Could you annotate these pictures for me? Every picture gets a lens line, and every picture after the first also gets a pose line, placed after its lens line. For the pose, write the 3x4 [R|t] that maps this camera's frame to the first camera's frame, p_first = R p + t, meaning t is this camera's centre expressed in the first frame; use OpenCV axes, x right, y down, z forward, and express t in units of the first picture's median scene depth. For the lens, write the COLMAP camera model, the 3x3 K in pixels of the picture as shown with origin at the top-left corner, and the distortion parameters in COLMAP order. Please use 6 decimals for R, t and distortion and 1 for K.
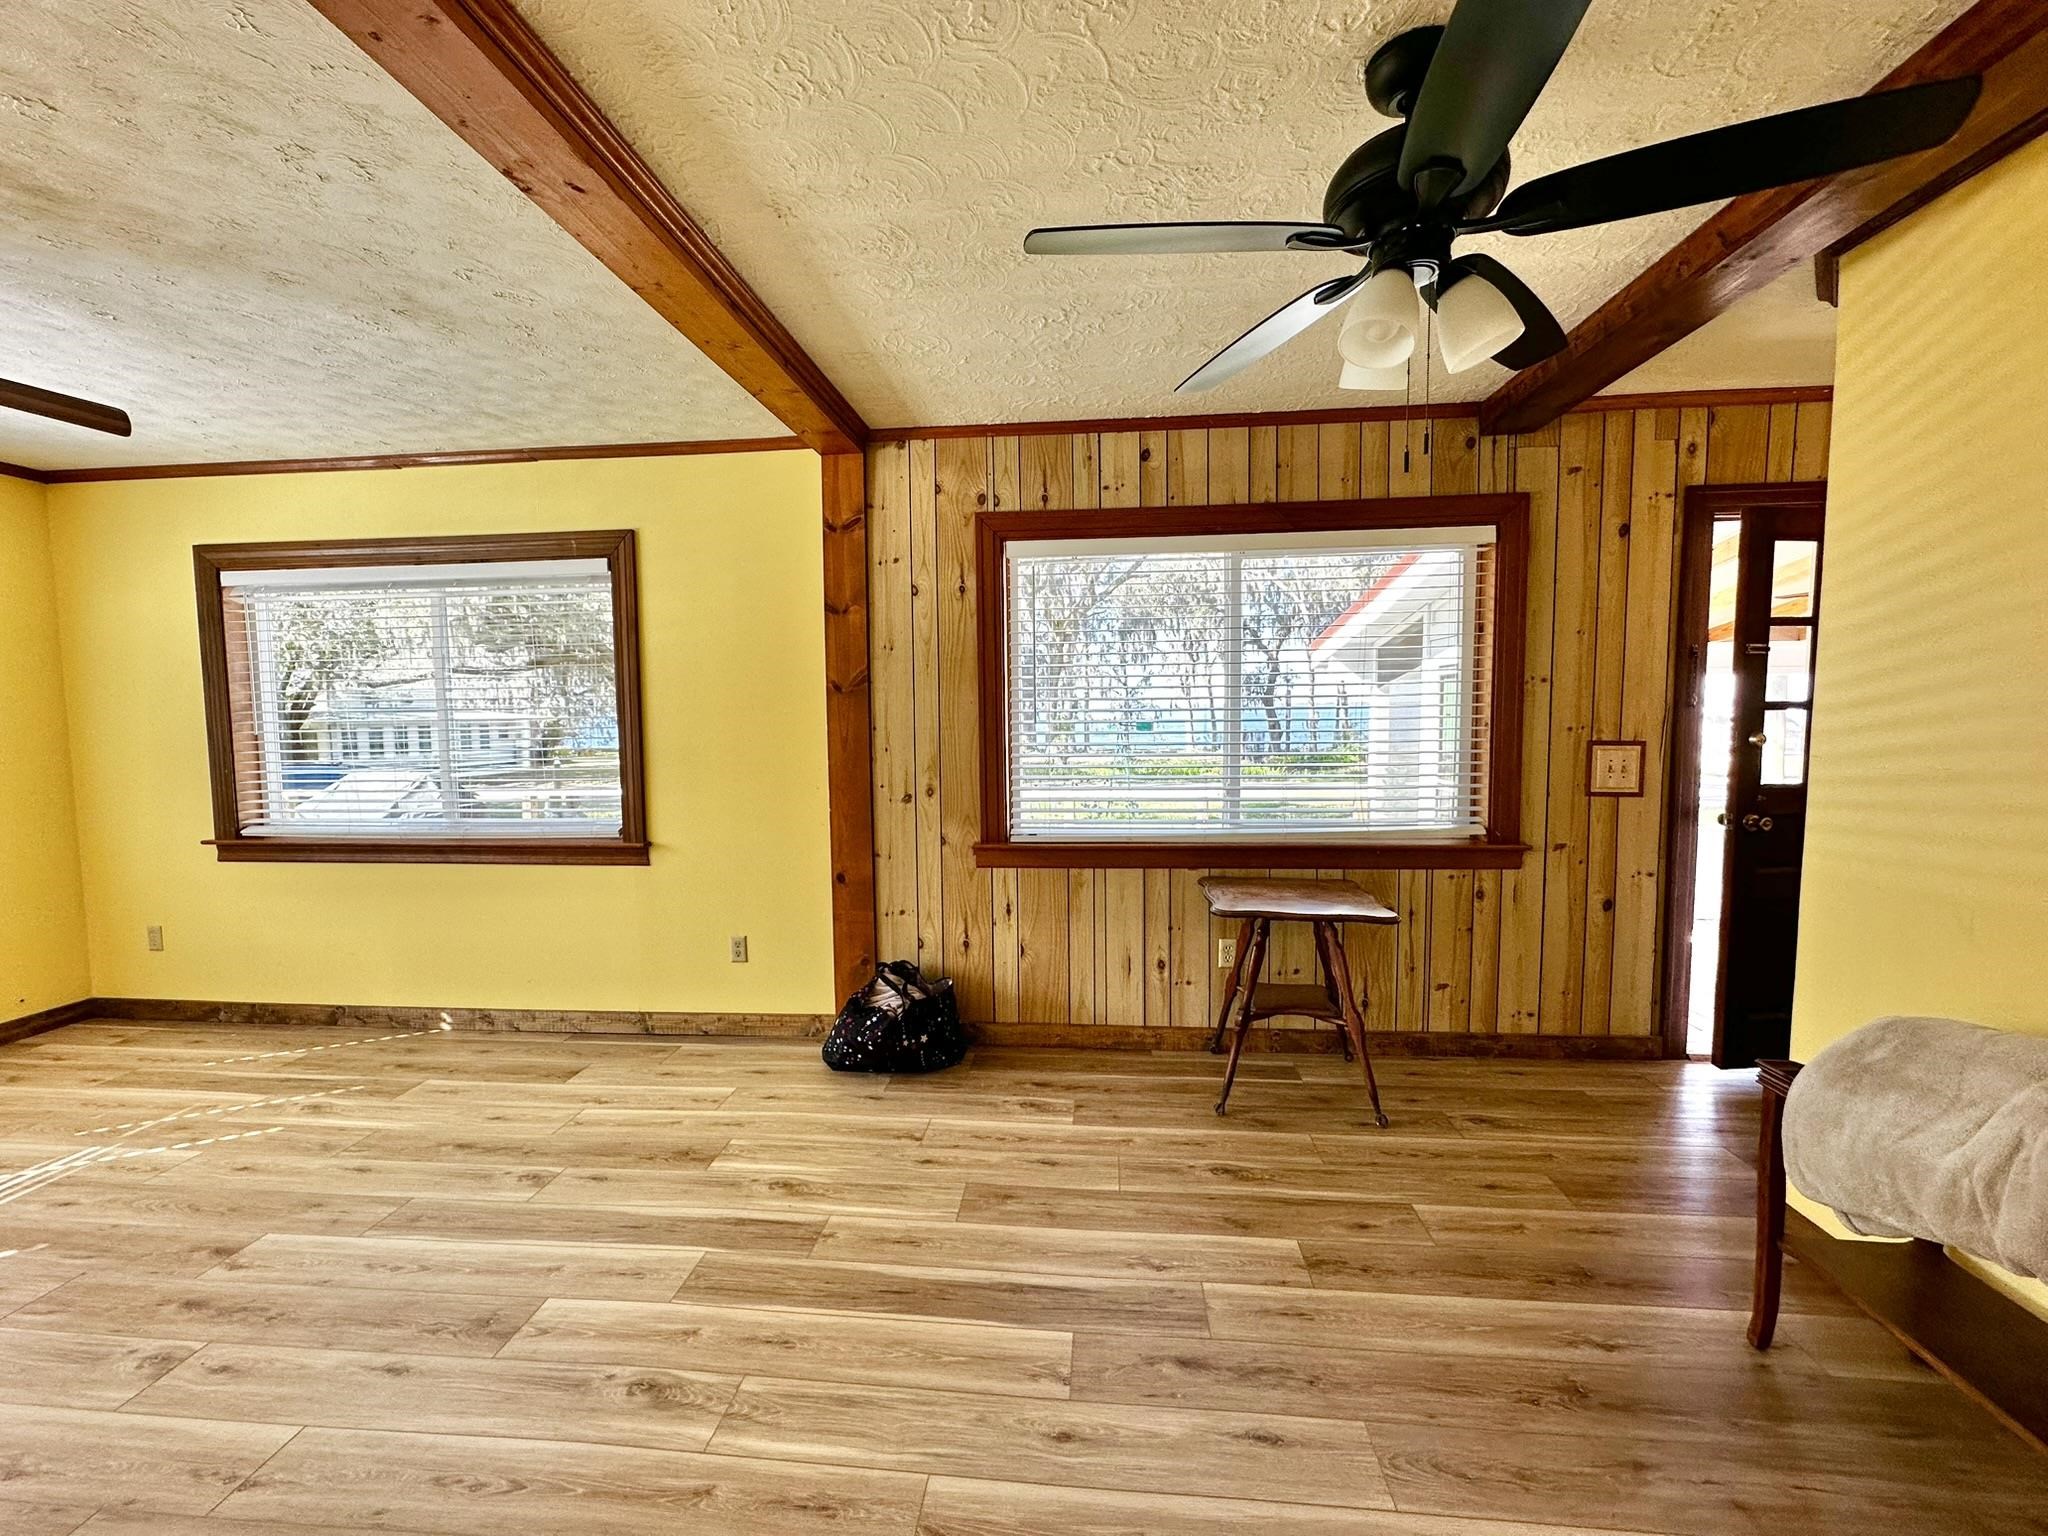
lens RADIAL K [[821.0, 0, 1021.2], [0, 821.0, 767.3], [0, 0, 1]] dist [-0.001408, 0.000154]
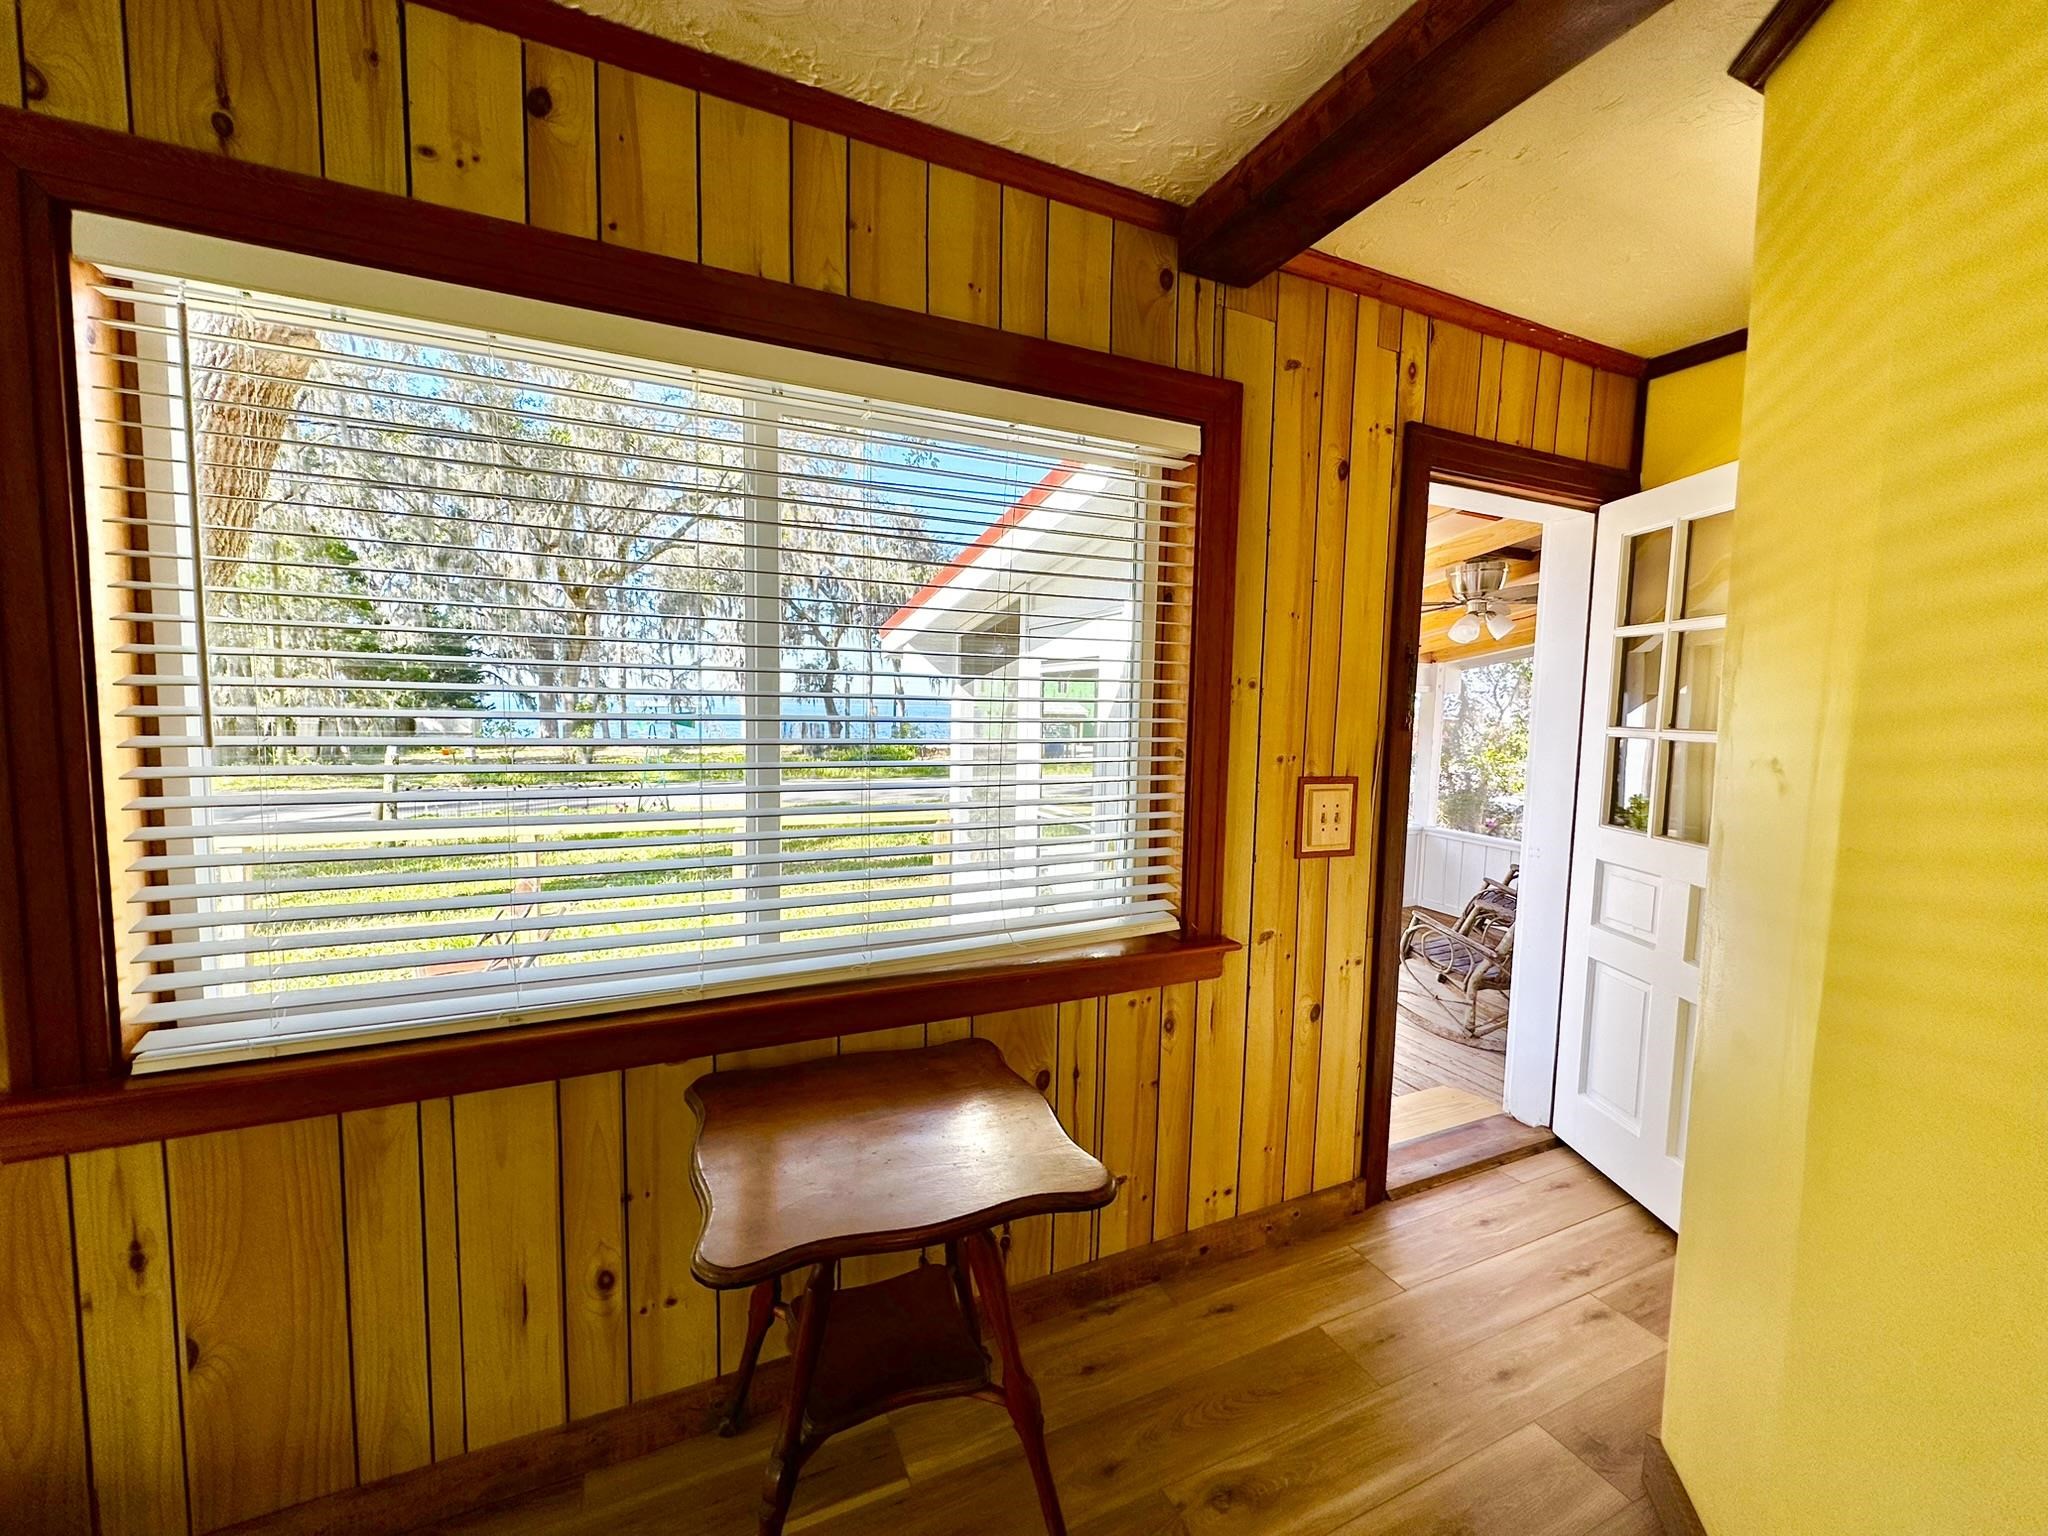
lens RADIAL K [[820.4, 0, 1025.2], [0, 820.4, 769.6], [0, 0, 1]] dist [-0.000785, 0.000280]
pose [[0.863417, -0.011280, 0.504365, 0.151622], [0.004743, 0.999887, 0.014242, -0.048365], [-0.504469, -0.009905, 0.863373, 0.518236]]
